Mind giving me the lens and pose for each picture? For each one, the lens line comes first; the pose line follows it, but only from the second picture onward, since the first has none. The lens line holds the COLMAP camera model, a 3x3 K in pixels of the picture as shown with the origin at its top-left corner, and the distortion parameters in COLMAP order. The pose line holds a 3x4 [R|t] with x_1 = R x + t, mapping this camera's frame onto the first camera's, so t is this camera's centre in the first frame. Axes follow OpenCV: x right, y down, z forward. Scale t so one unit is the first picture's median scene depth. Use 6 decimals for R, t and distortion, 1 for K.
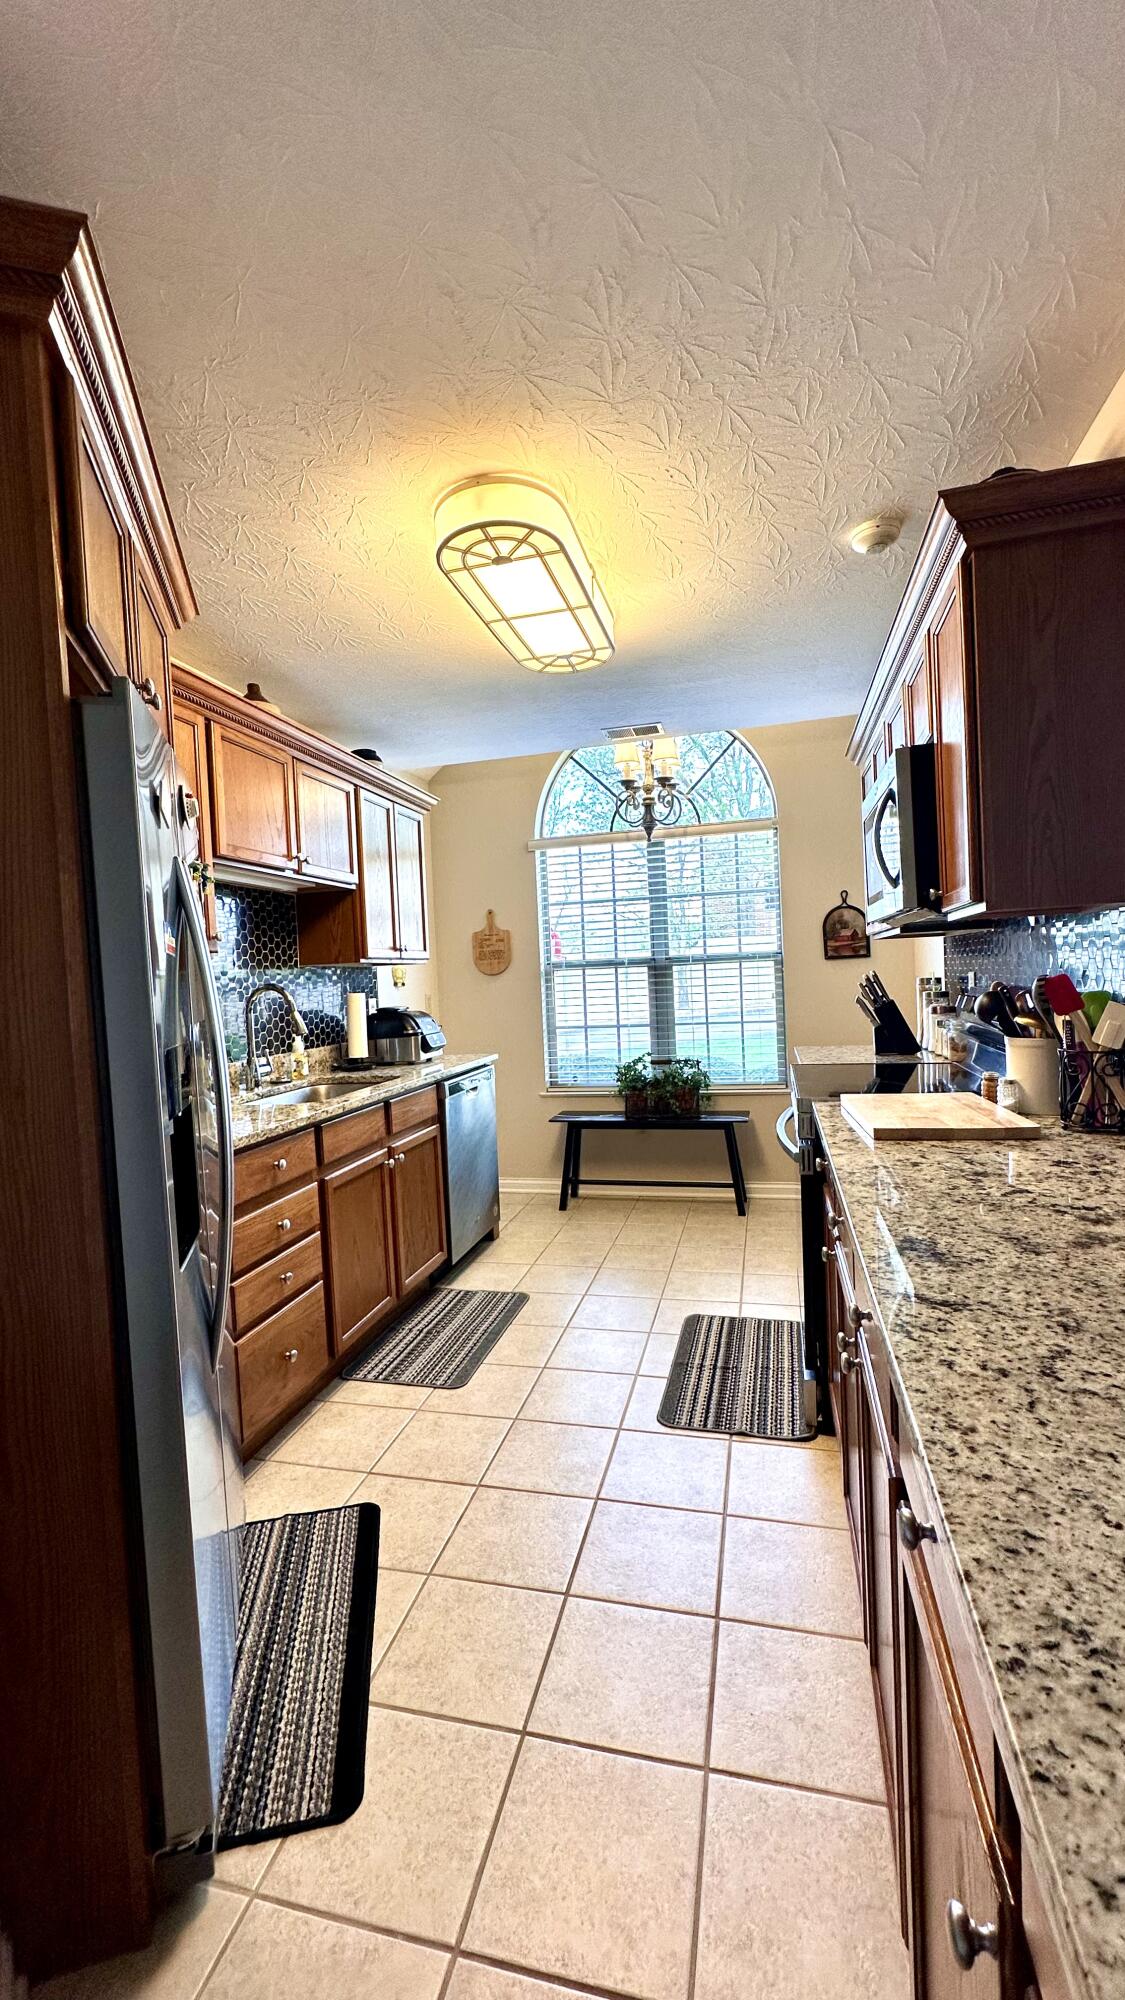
lens RADIAL K [[804.5, 0, 560.2], [0, 804.5, 999.6], [0, 0, 1]] dist [-0.001920, 0.000624]
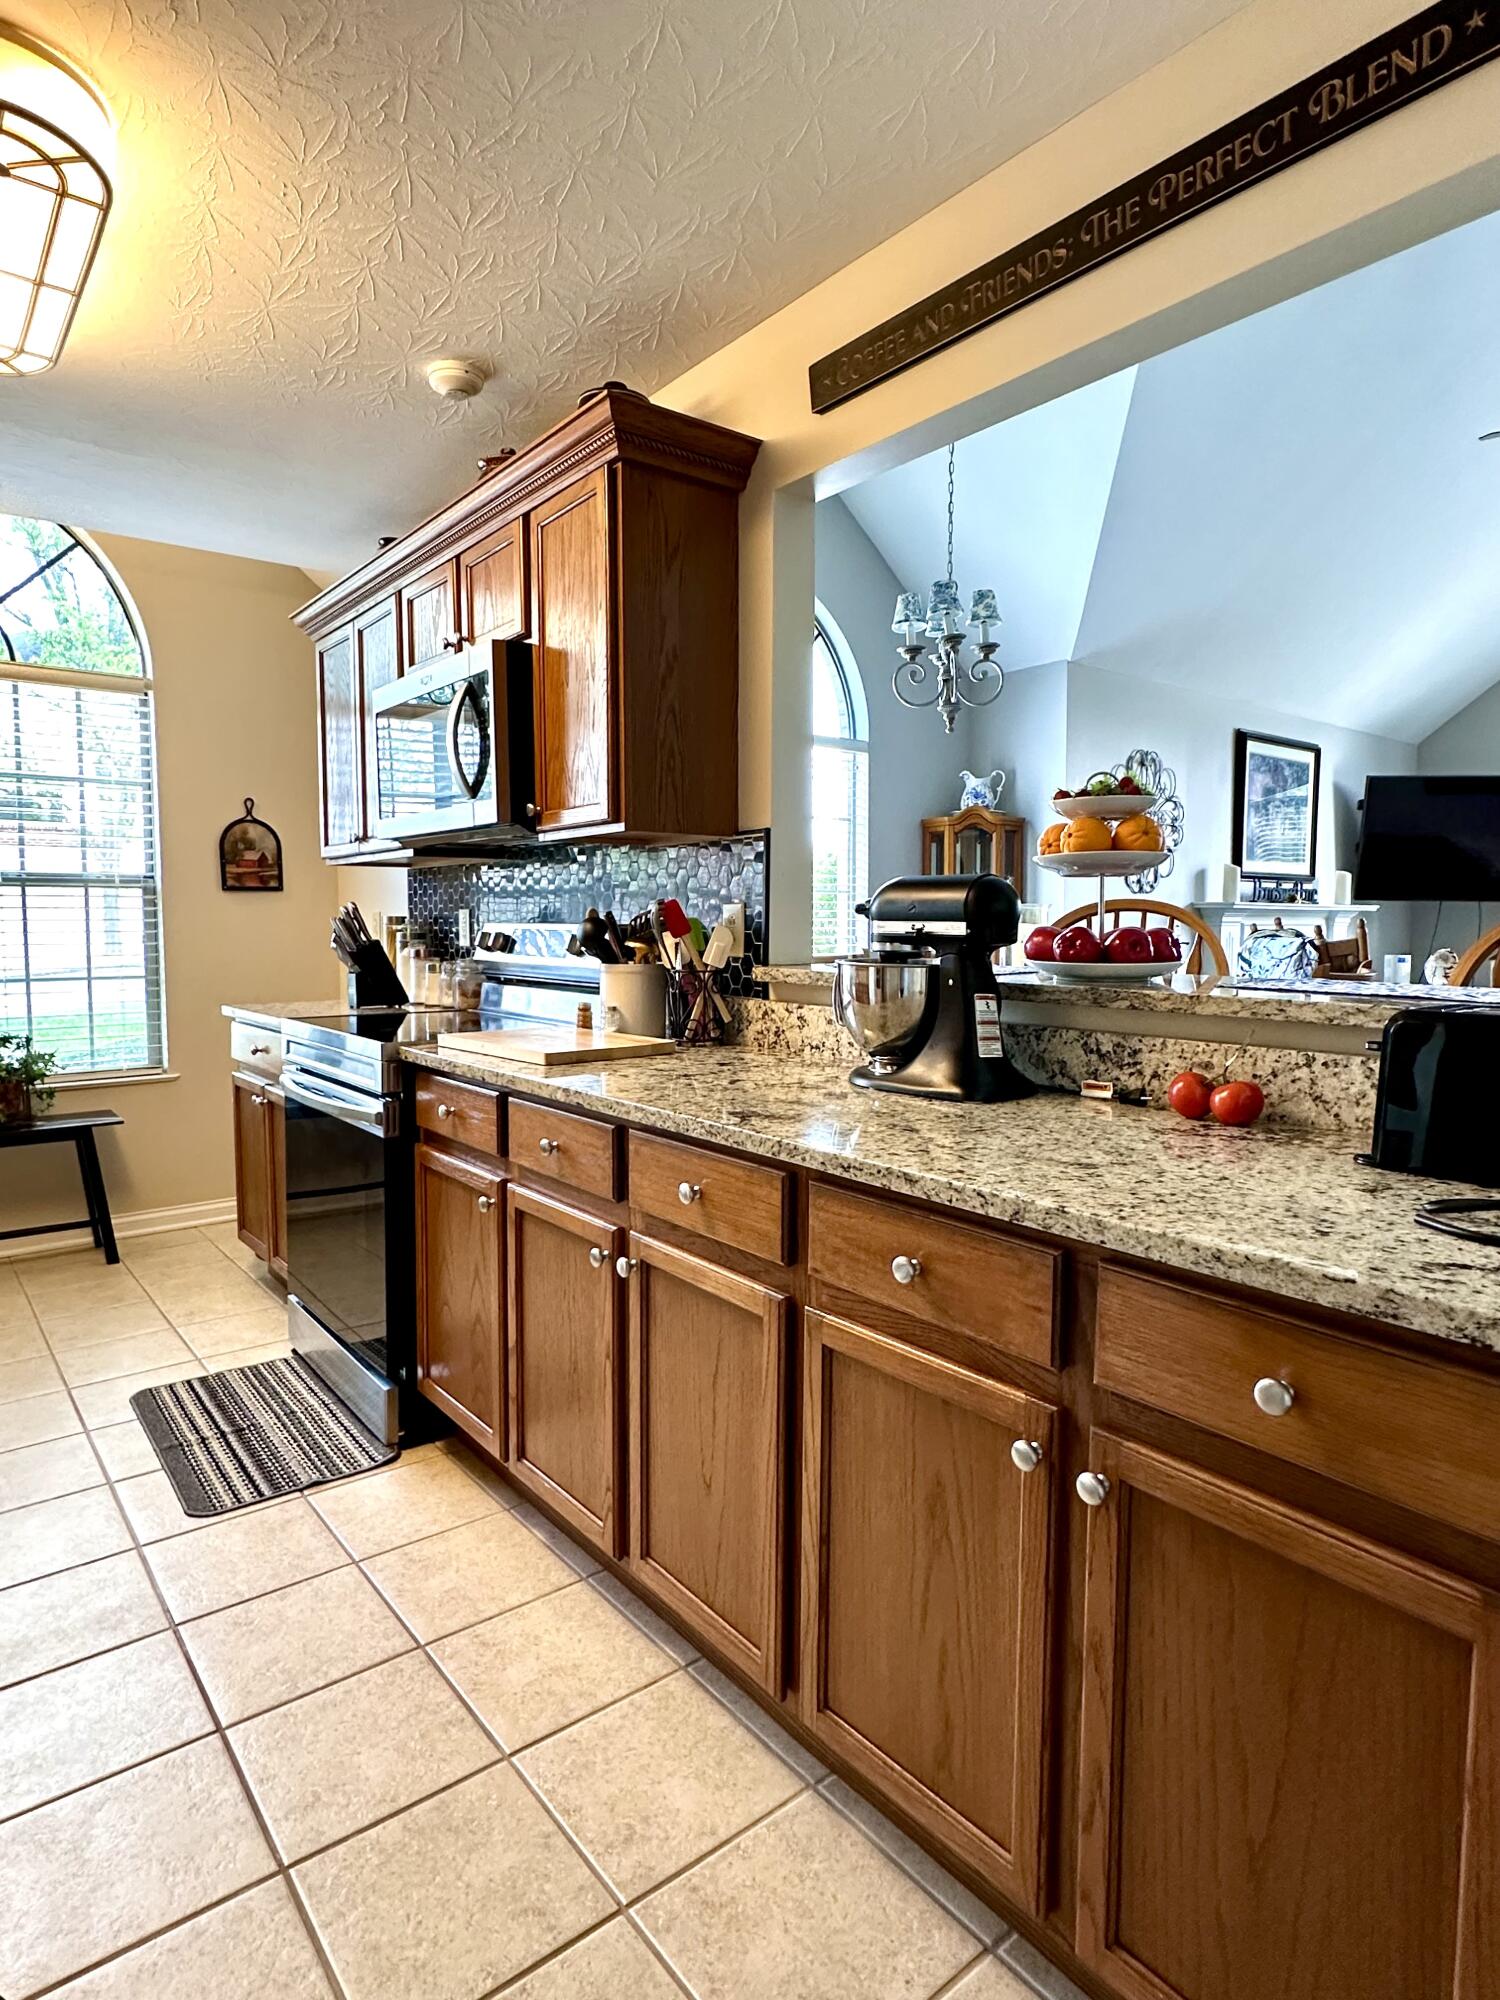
lens RADIAL K [[1119.9, 0, 750.3], [0, 1119.9, 1001.6], [0, 0, 1]] dist [-0.004867, -0.000551]
pose [[0.601672, -0.011755, 0.798657, -0.301216], [-0.004878, 0.999819, 0.018391, 0.046252], [-0.798729, -0.014962, 0.601505, 0.024834]]
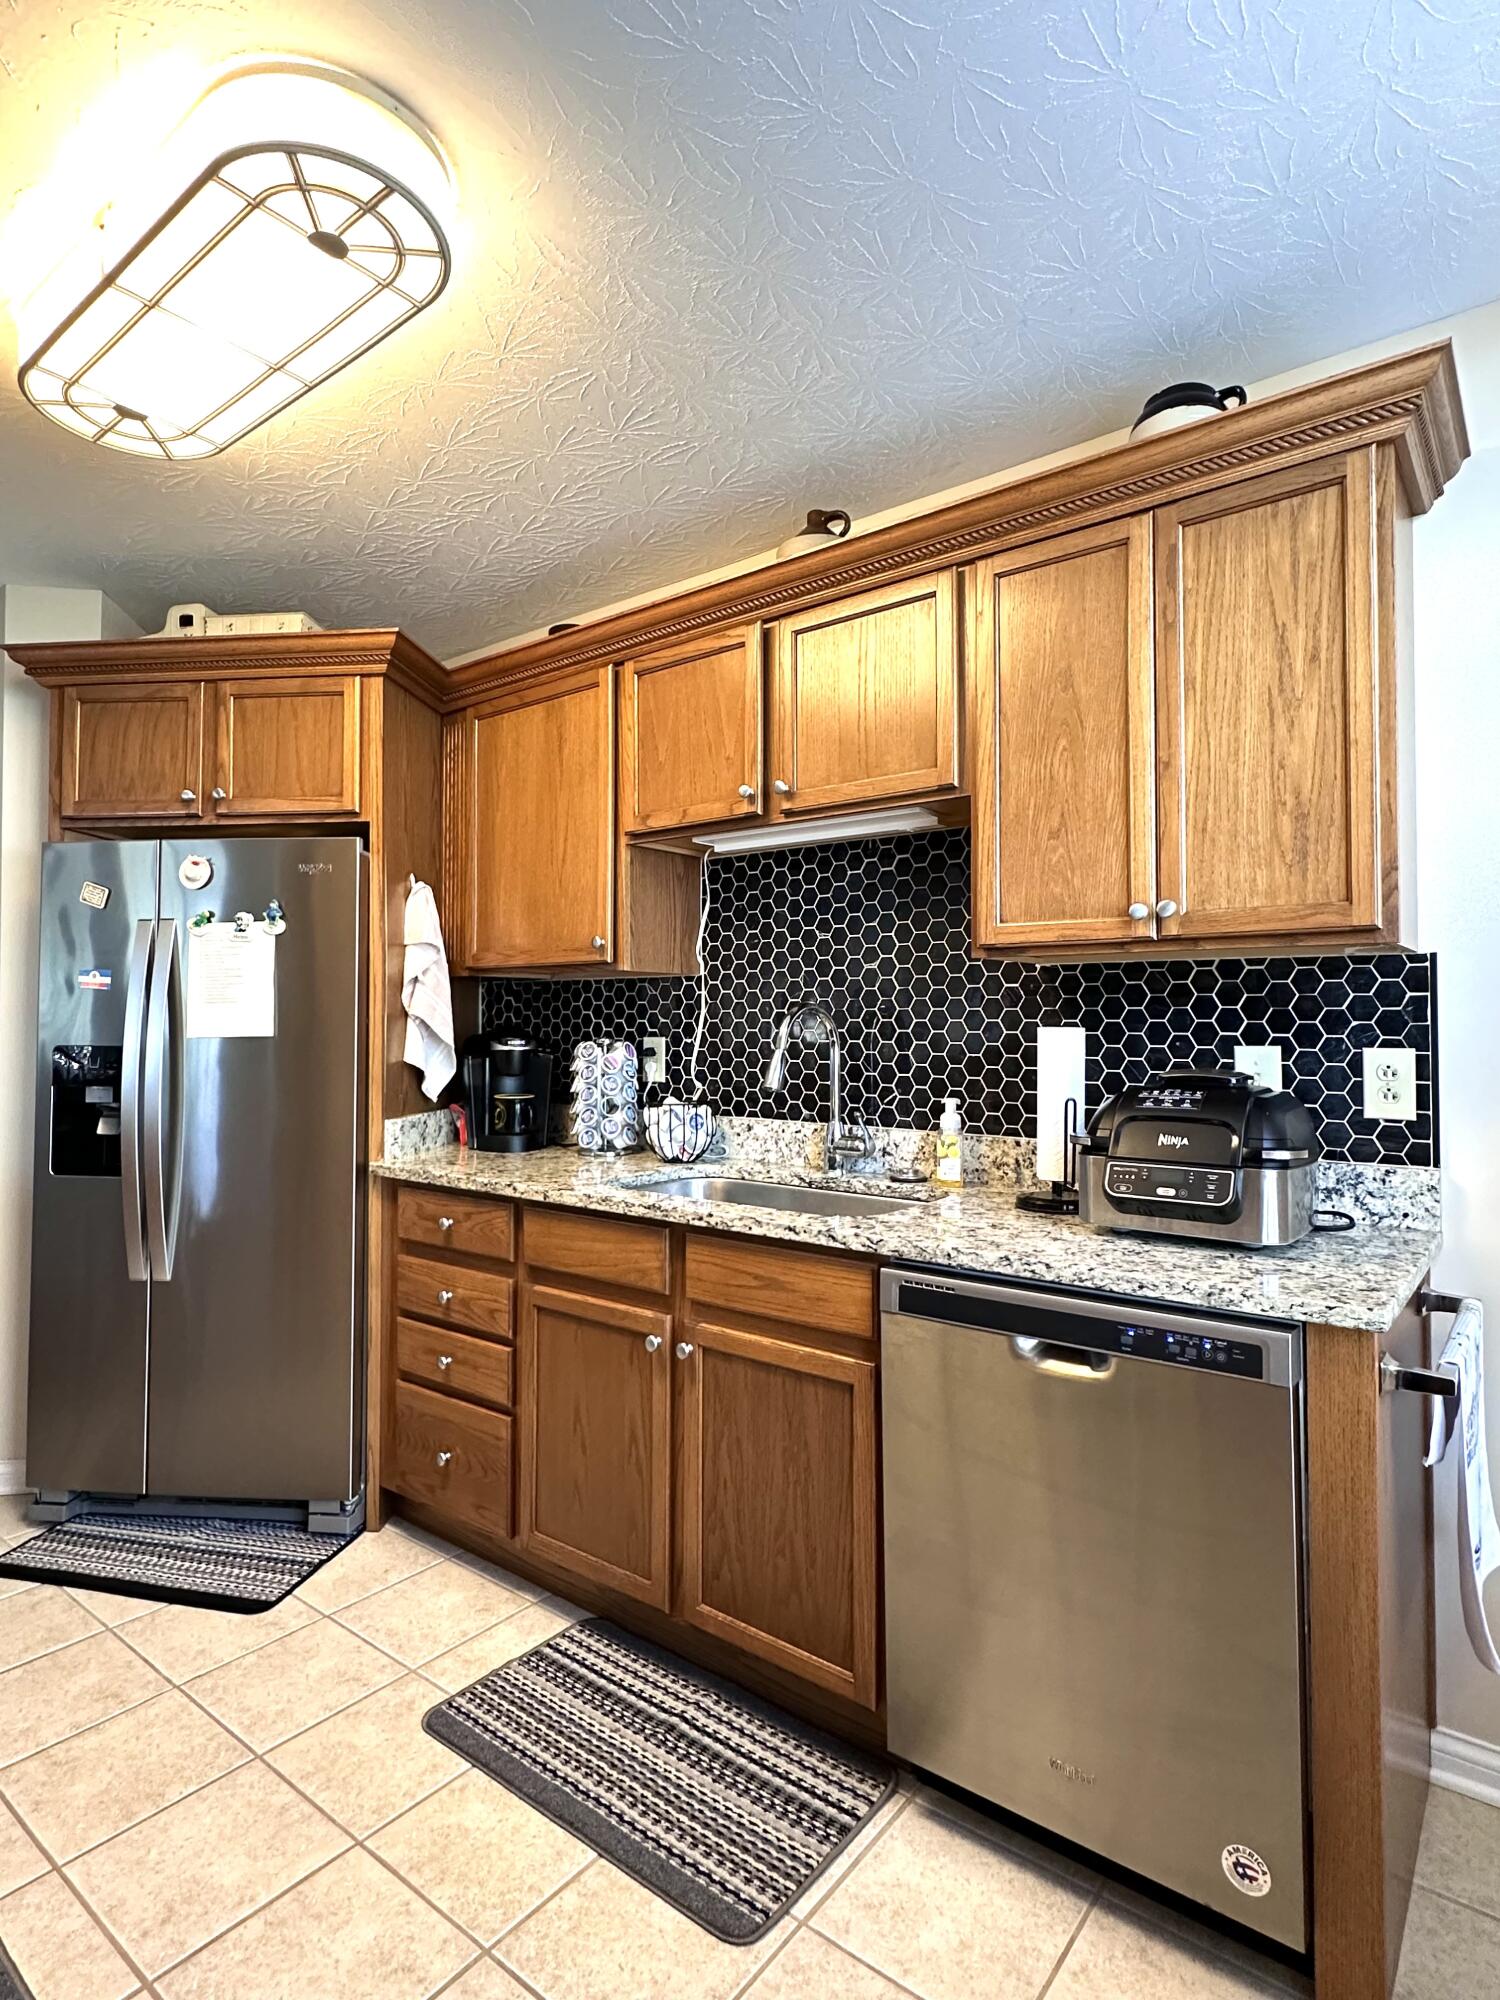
lens RADIAL K [[1056.6, 0, 738.9], [0, 1056.6, 1001.6], [0, 0, 1]] dist [0.003535, -0.000211]
pose [[-0.406571, 0.031698, -0.913069, 0.422399], [-0.005251, 0.999300, 0.037029, -0.053476], [0.913604, 0.019849, -0.406120, 1.396444]]
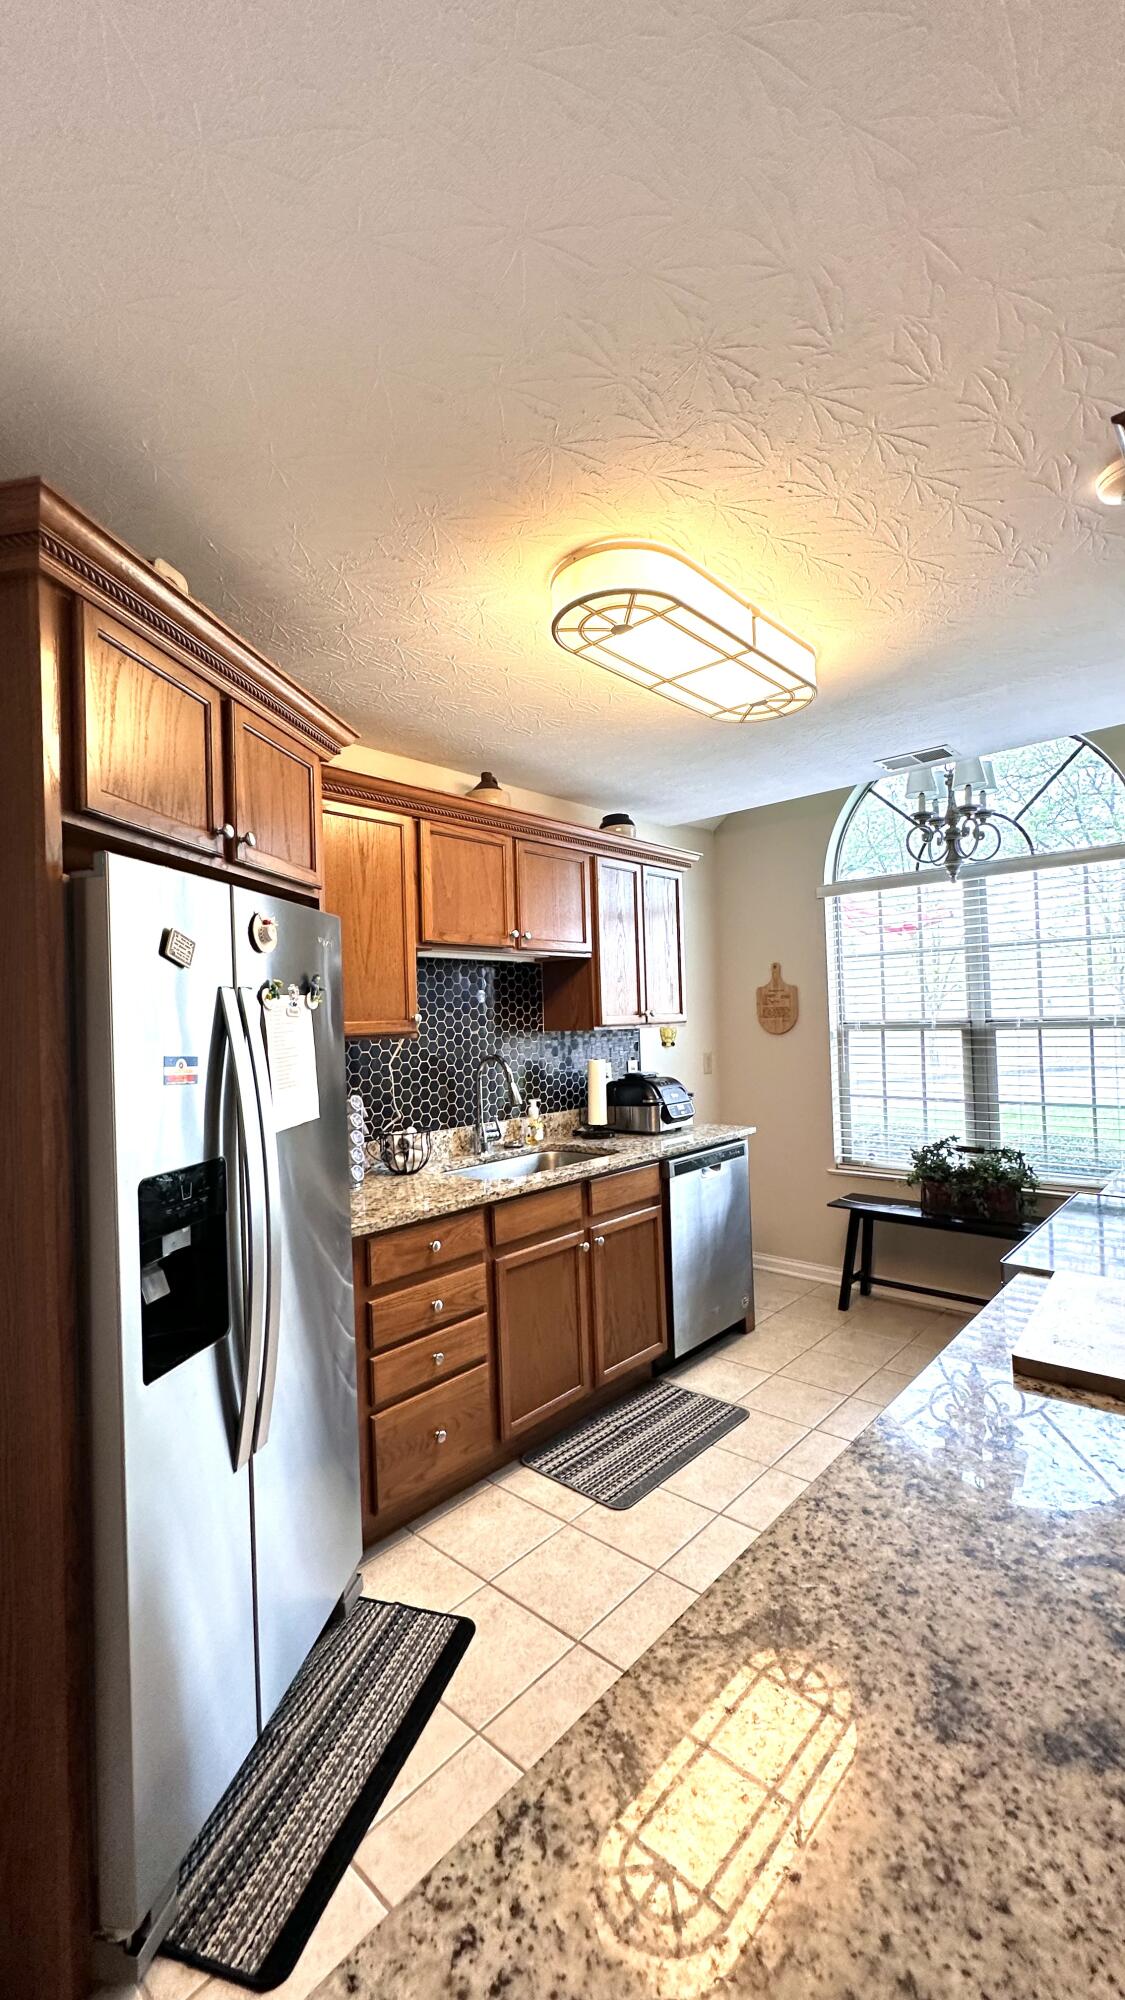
lens RADIAL K [[804.5, 0, 557.3], [0, 804.5, 999.1], [0, 0, 1]] dist [-0.001920, 0.000624]
pose [[0.882786, 0.006031, -0.469736, 0.223260], [-0.021876, 0.999361, -0.028282, -0.069733], [0.469265, 0.035243, 0.882354, 0.123057]]
